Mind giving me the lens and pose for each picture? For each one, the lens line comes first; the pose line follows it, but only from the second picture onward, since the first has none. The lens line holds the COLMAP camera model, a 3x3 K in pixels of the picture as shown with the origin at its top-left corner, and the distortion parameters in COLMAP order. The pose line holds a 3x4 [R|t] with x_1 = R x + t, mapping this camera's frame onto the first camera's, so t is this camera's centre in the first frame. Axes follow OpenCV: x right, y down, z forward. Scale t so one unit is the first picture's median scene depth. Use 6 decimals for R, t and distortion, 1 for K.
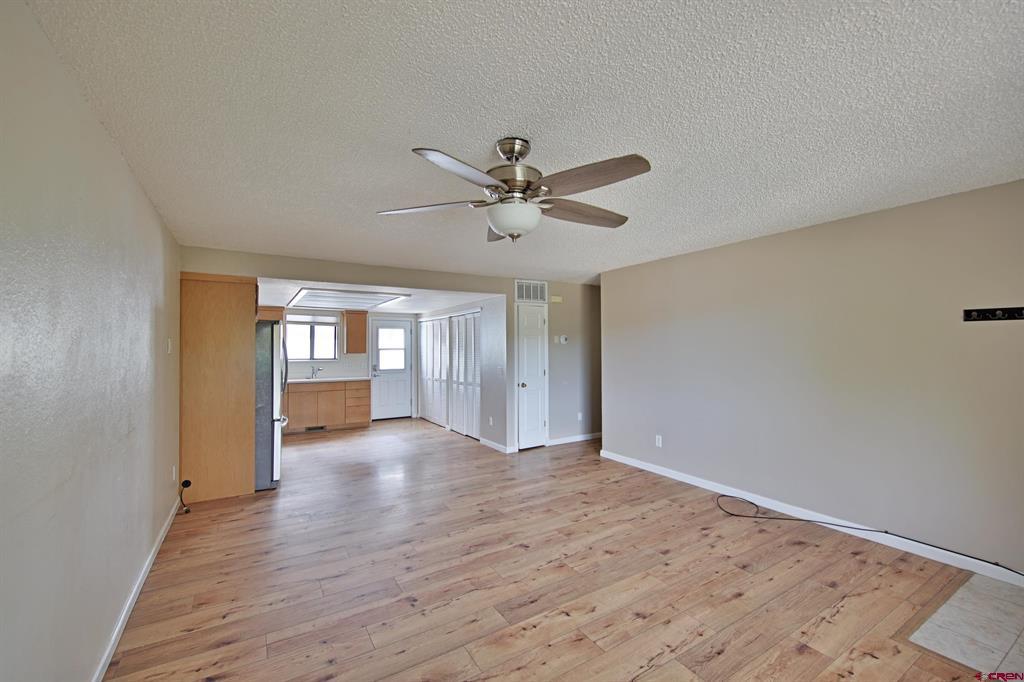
lens RADIAL K [[427.9, 0, 515.3], [0, 427.9, 344.5], [0, 0, 1]] dist [0.011995, -0.004224]
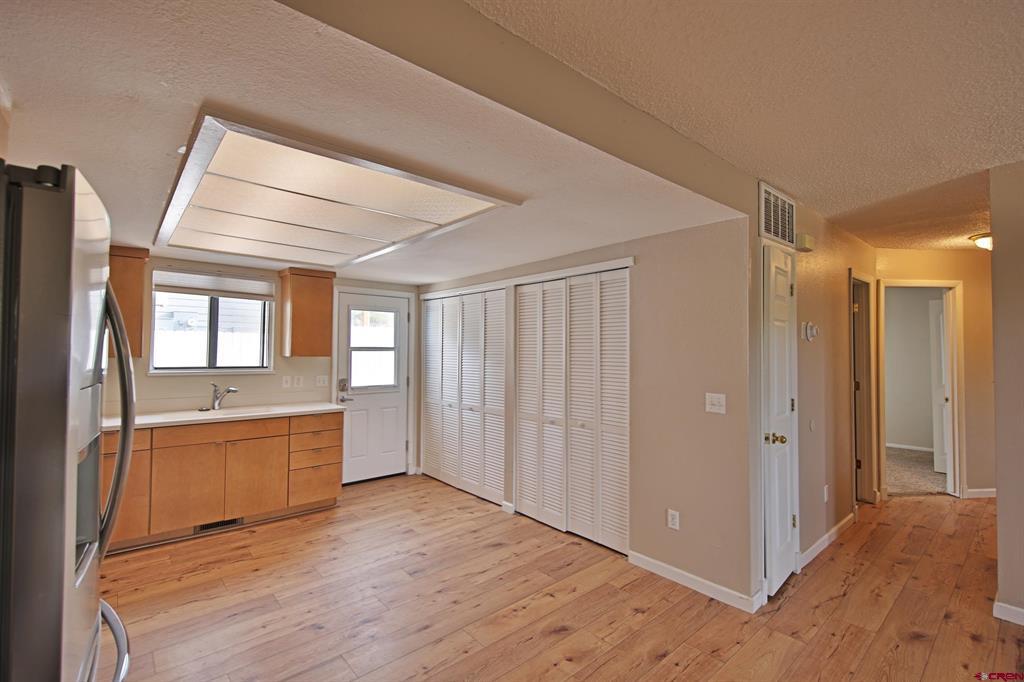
lens RADIAL K [[459.0, 0, 513.6], [0, 459.0, 340.0], [0, 0, 1]] dist [0.012416, -0.000450]
pose [[0.987342, 0.014267, 0.157966, -0.373760], [-0.011988, 0.999810, -0.015371, 0.011896], [-0.158155, 0.013283, 0.987325, 0.734548]]
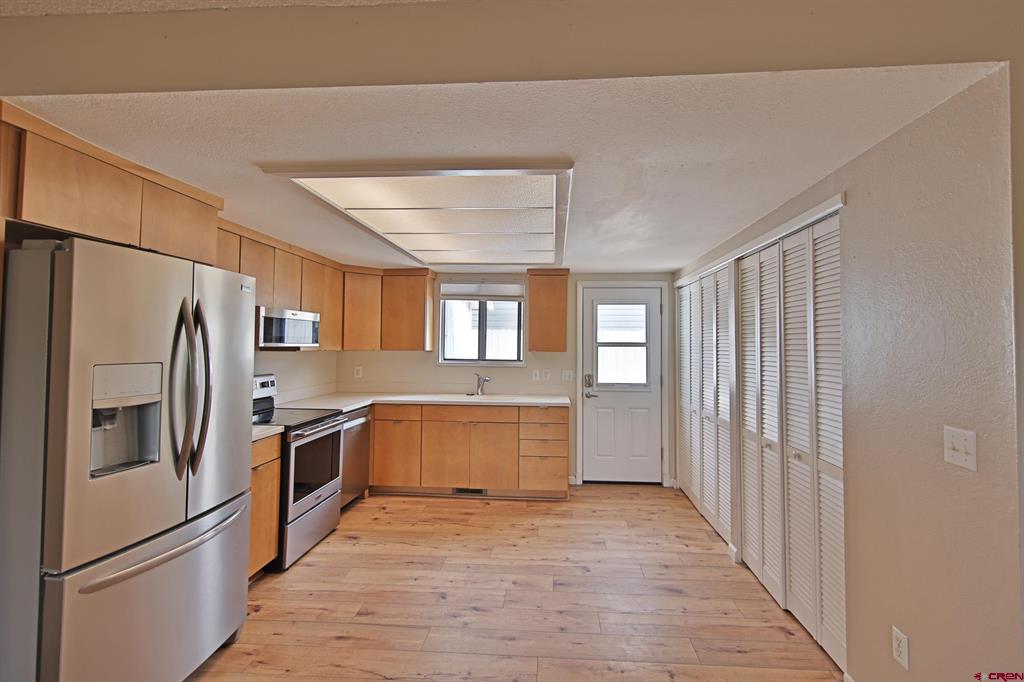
lens RADIAL K [[486.9, 0, 522.6], [0, 486.9, 328.3], [0, 0, 1]] dist [0.011636, -0.003142]
pose [[0.811528, -0.009749, -0.584232, -0.086570], [-0.005603, 0.999685, -0.024465, 0.012456], [0.584286, 0.023128, 0.811218, 0.840363]]
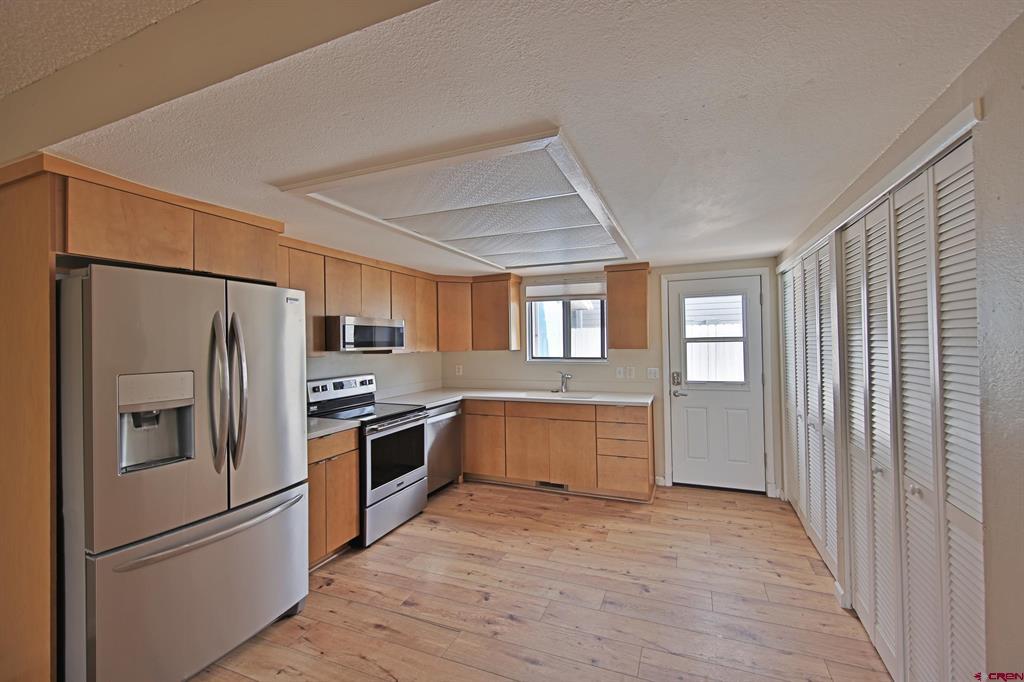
lens RADIAL K [[427.9, 0, 515.2], [0, 427.9, 338.6], [0, 0, 1]] dist [0.011995, -0.004224]
pose [[0.585663, -0.012821, -0.810453, -0.066041], [0.021965, 0.999759, 0.000057, 0.009397], [0.810257, -0.017835, 0.585803, 0.993285]]
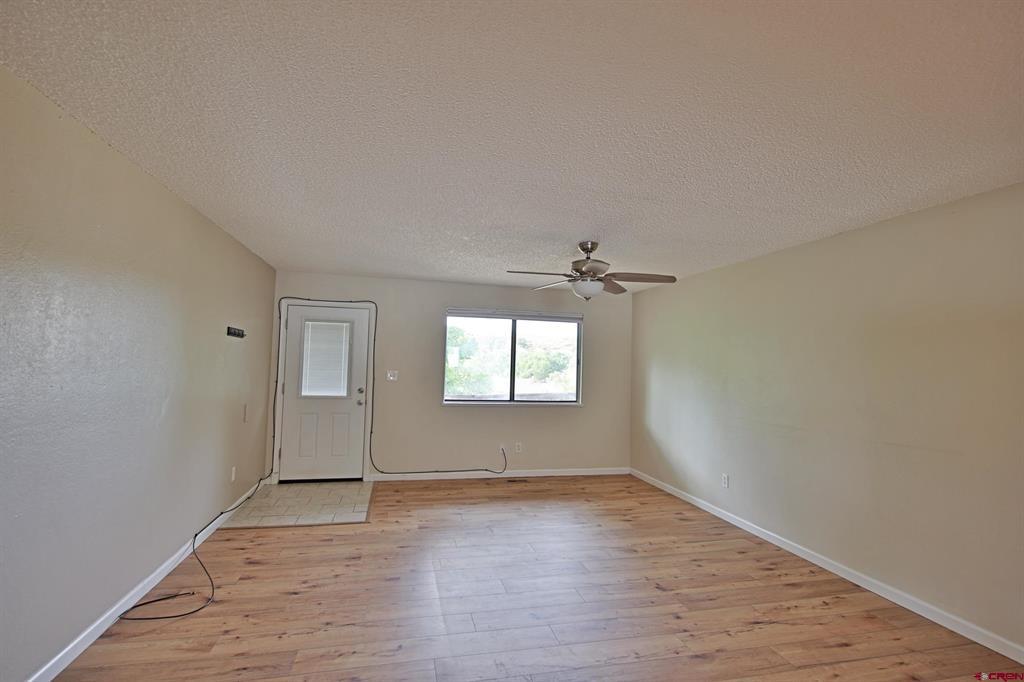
lens RADIAL K [[483.6, 0, 515.8], [0, 483.6, 333.8], [0, 0, 1]] dist [0.010660, -0.000653]
pose [[-0.948612, -0.000691, 0.316442, -0.144989], [-0.025568, 0.996895, -0.074471, 0.016259], [-0.315408, -0.078735, -0.945684, 1.216965]]
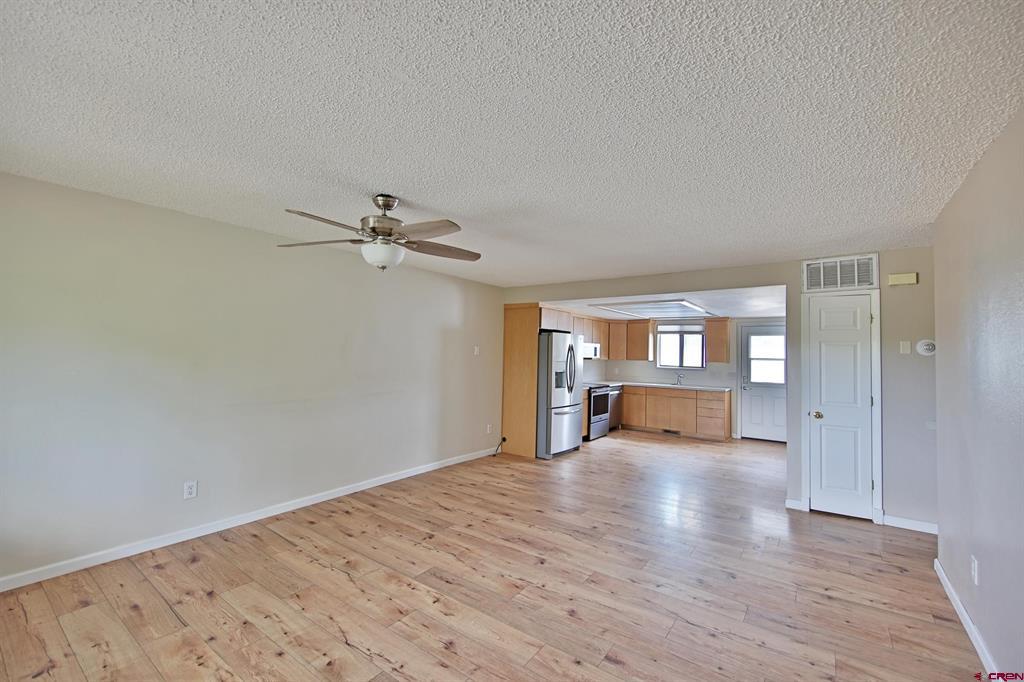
lens RADIAL K [[427.9, 0, 512.4], [0, 427.9, 340.4], [0, 0, 1]] dist [0.011995, -0.004224]
pose [[0.374046, -0.015519, -0.927280, 0.576124], [-0.014070, 0.999650, -0.022406, -0.000858], [0.927303, 0.021428, 0.373697, 0.367539]]
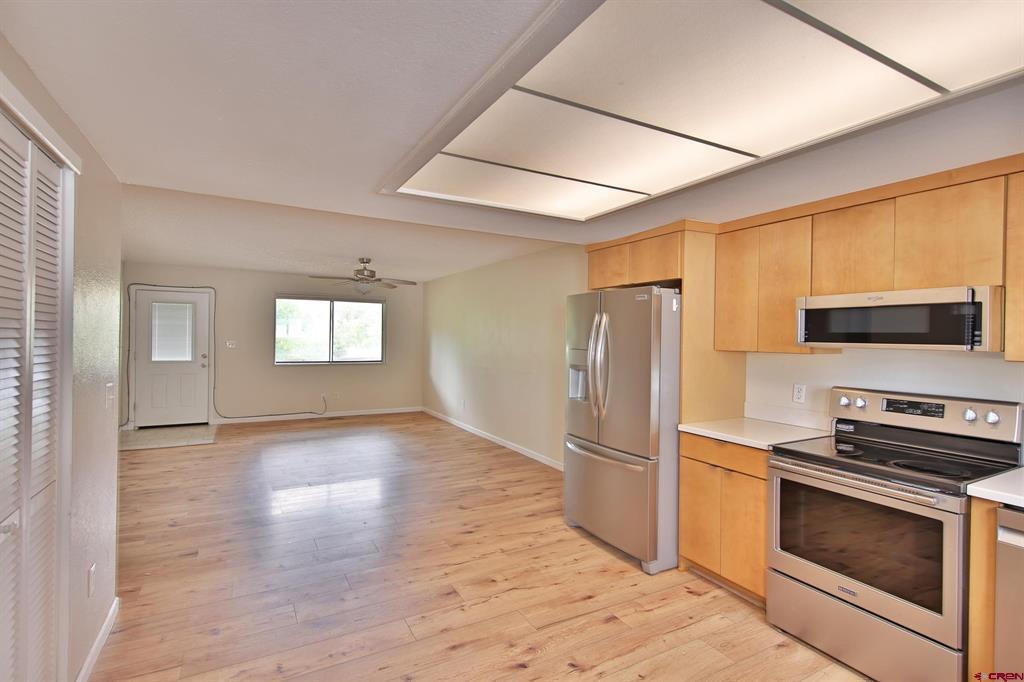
lens RADIAL K [[483.6, 0, 509.0], [0, 483.6, 338.5], [0, 0, 1]] dist [0.010660, -0.000653]
pose [[-0.998586, -0.010256, 0.052160, -0.456991], [-0.010628, 0.999920, -0.006844, 0.020582], [-0.052086, -0.007389, -0.998615, 1.695179]]
